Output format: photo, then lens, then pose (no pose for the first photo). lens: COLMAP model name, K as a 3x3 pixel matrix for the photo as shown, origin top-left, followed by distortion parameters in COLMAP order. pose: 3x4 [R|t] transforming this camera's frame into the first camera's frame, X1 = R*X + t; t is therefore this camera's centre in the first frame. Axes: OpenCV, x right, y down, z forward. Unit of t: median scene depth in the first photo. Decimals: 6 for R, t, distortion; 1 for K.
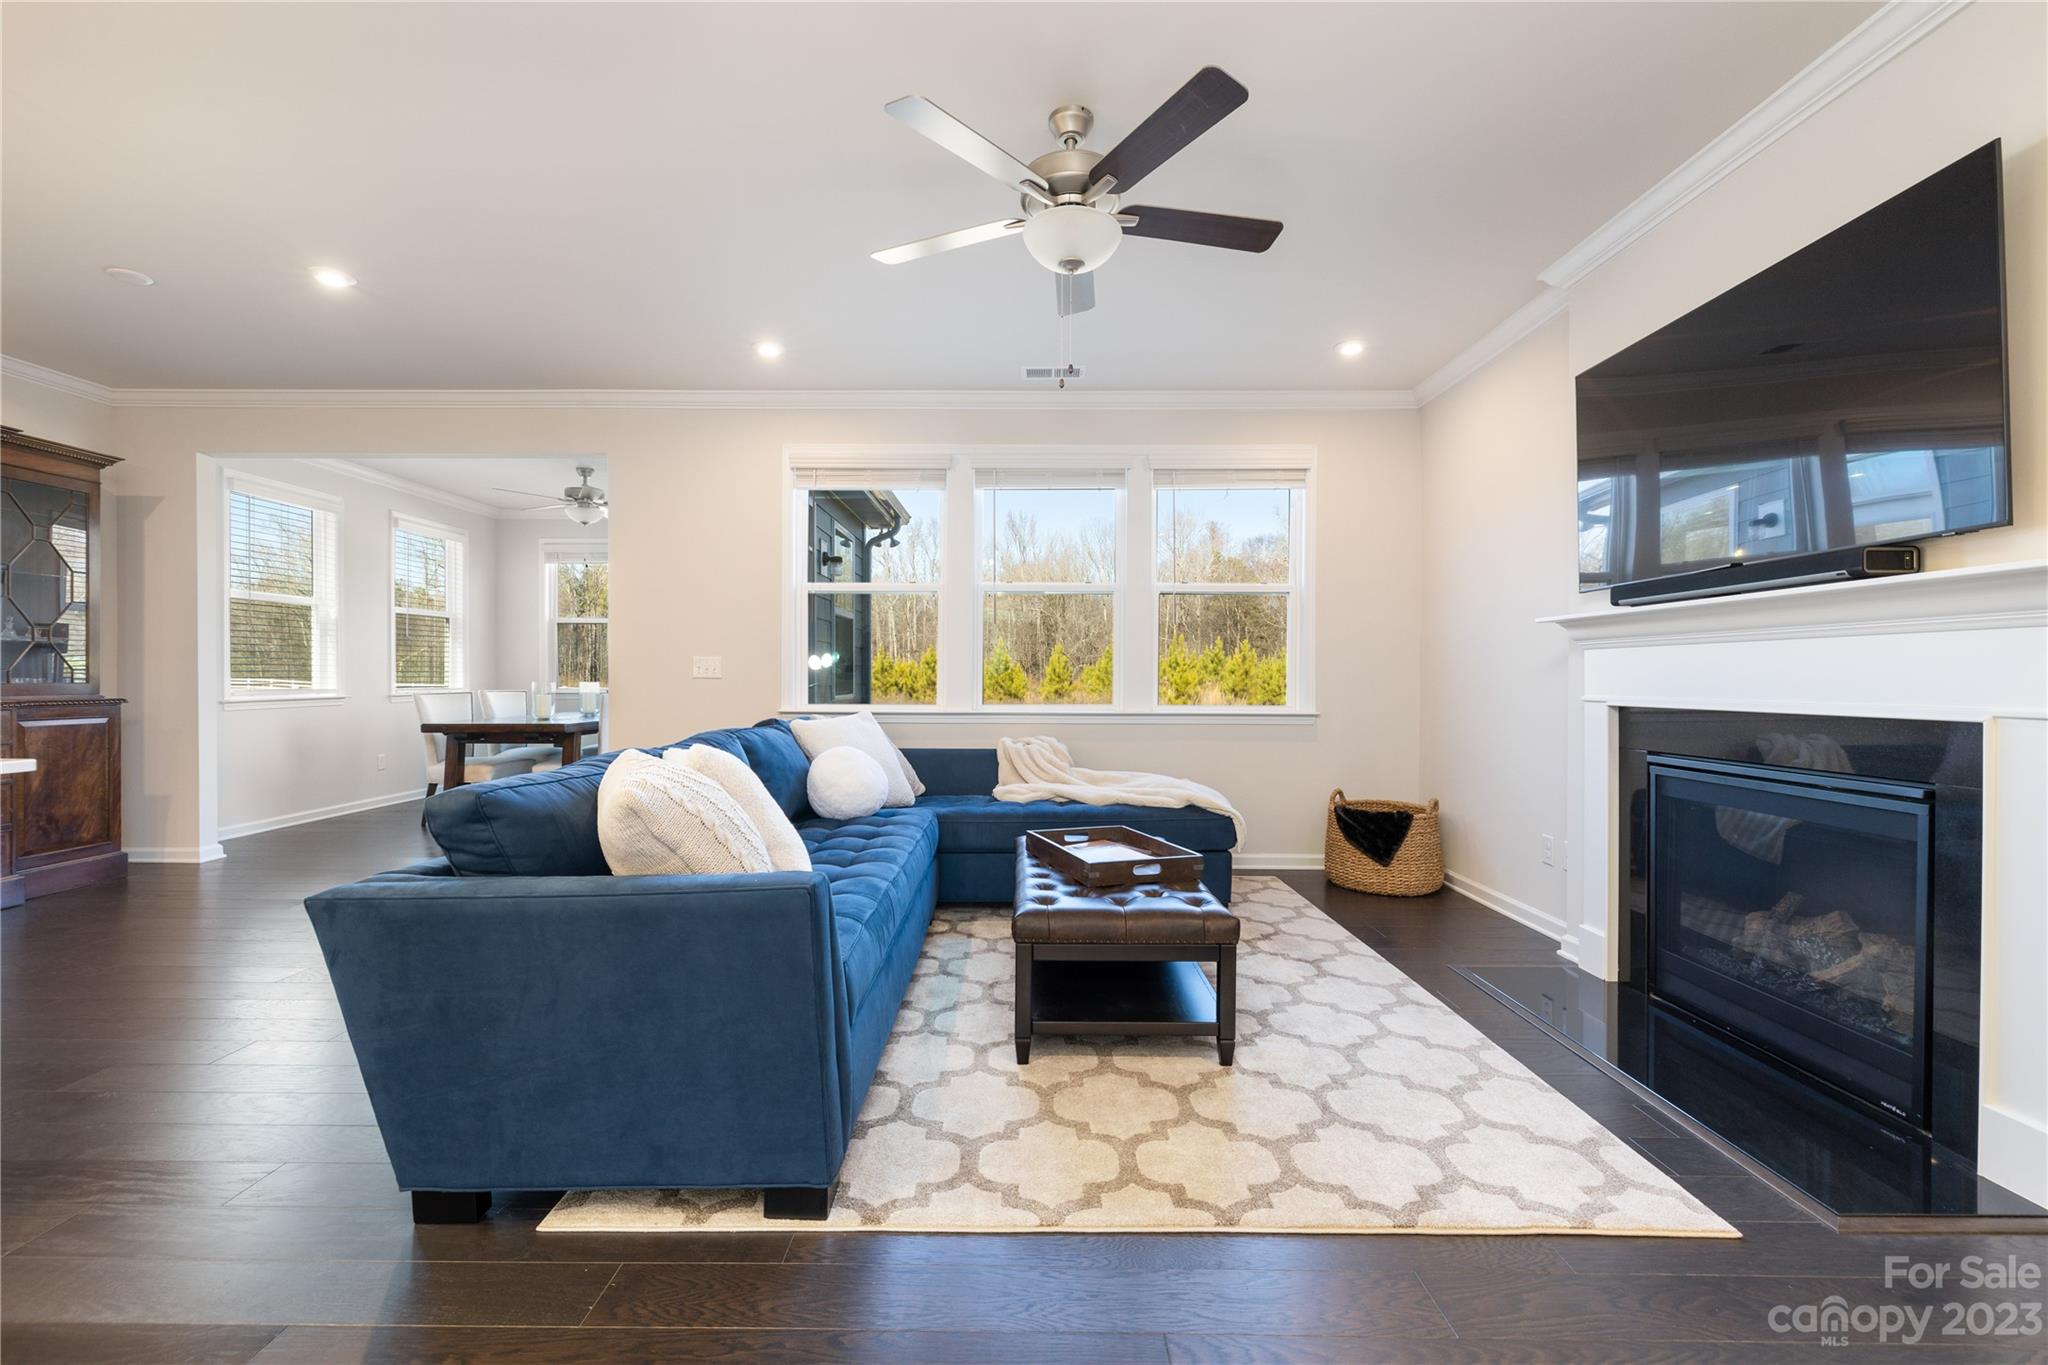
lens RADIAL K [[865.6, 0, 1020.9], [0, 865.6, 680.1], [0, 0, 1]] dist [-0.000513, -0.000518]
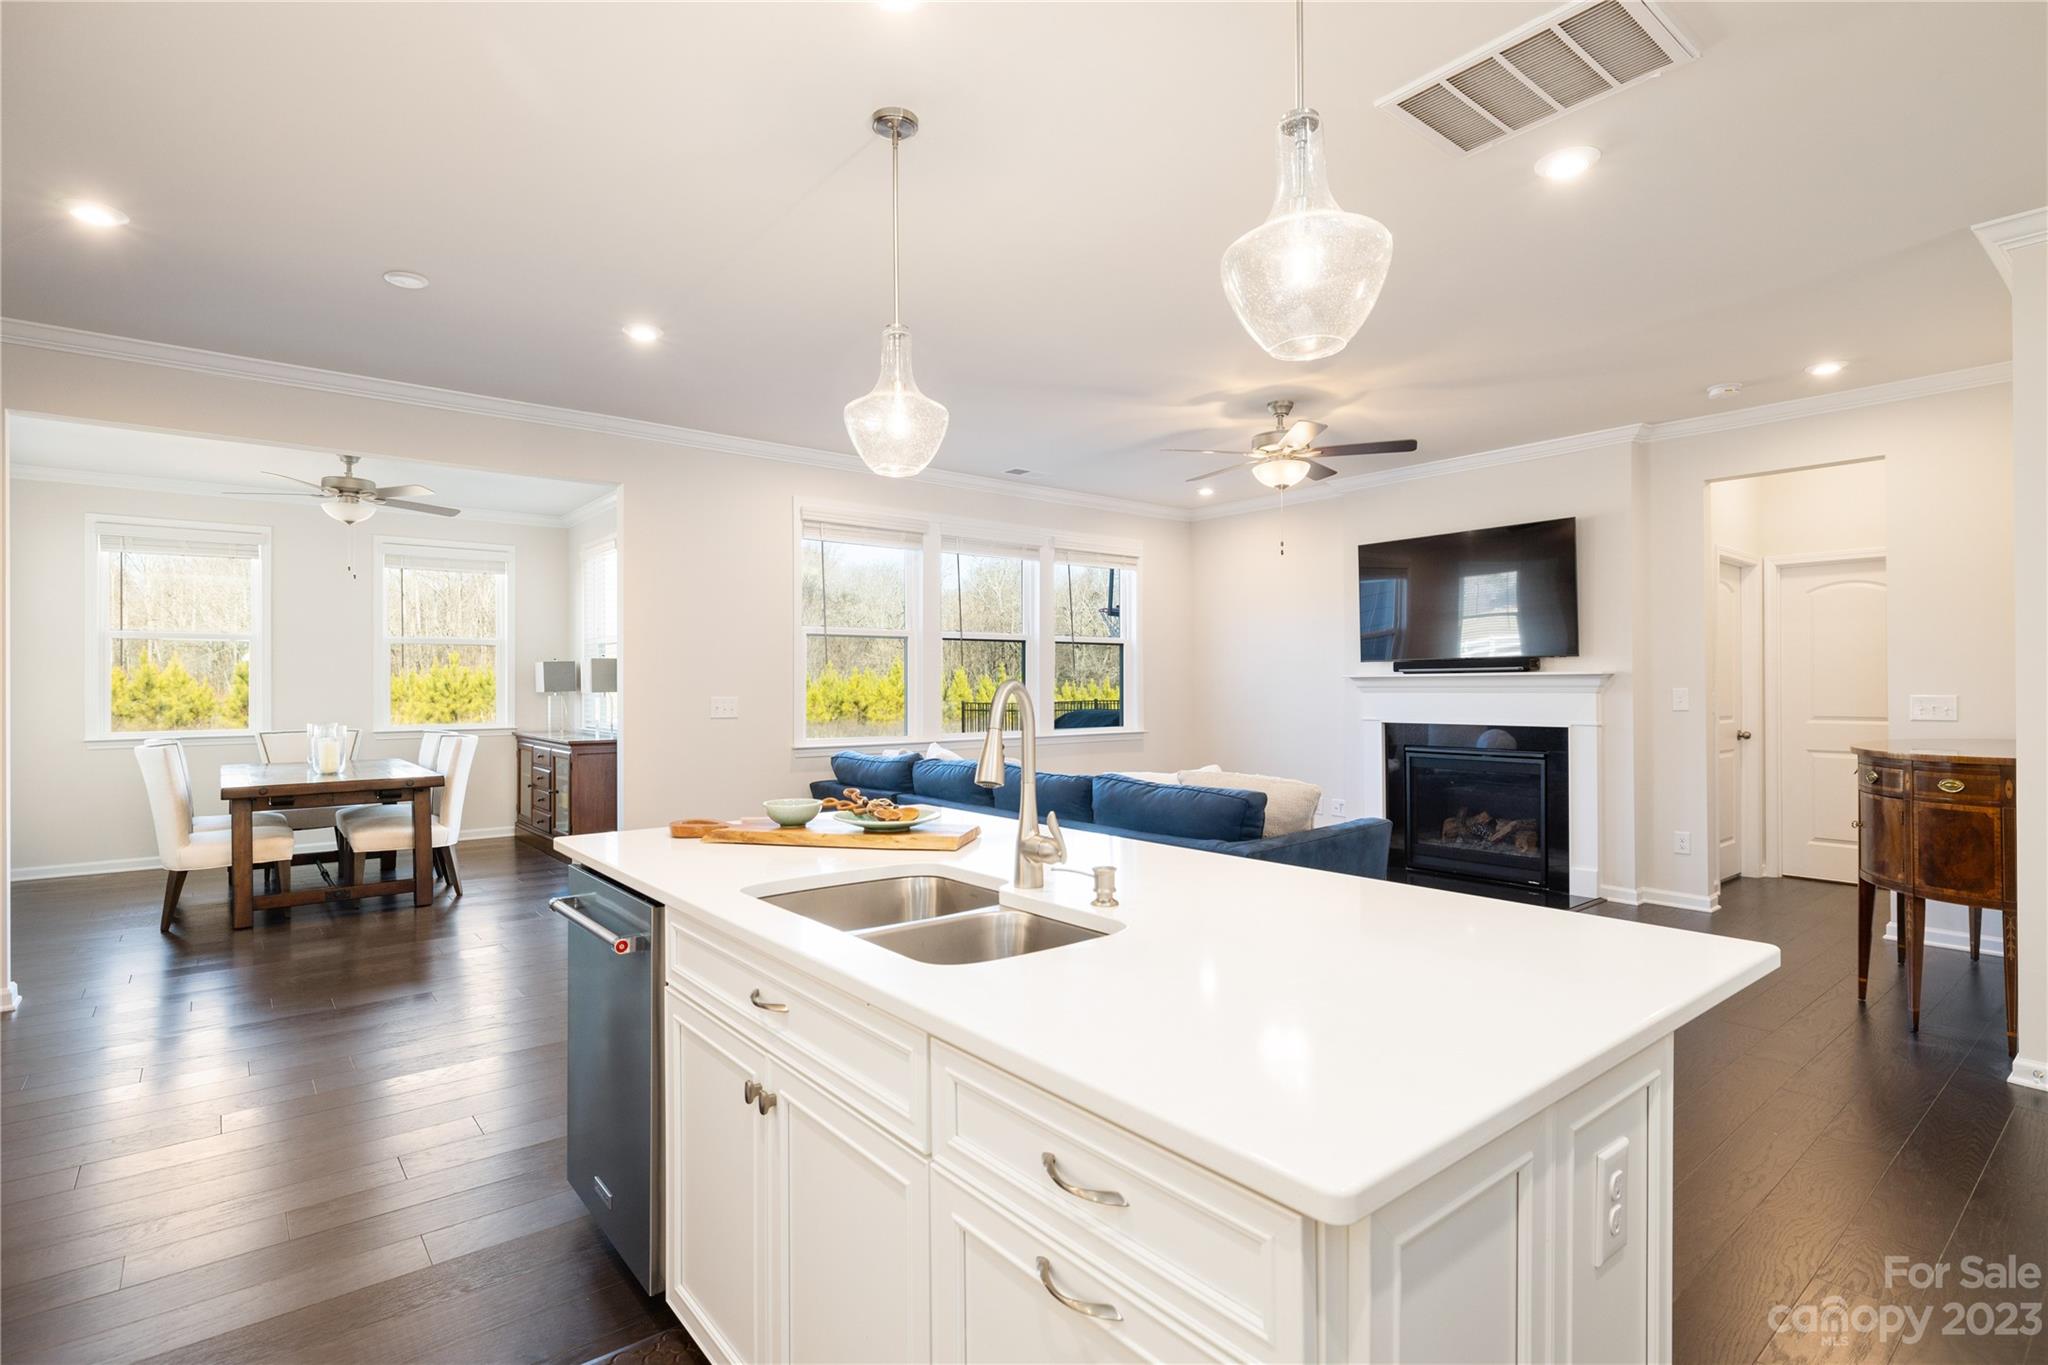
lens RADIAL K [[987.0, 0, 1024.0], [0, 987.0, 682.5], [0, 0, 1]] dist [-0.002950, -0.000401]
pose [[0.768784, -0.005543, 0.639485, -1.040222], [0.009384, 0.999953, -0.002614, -0.047651], [-0.639440, 0.008010, 0.768799, -0.134984]]
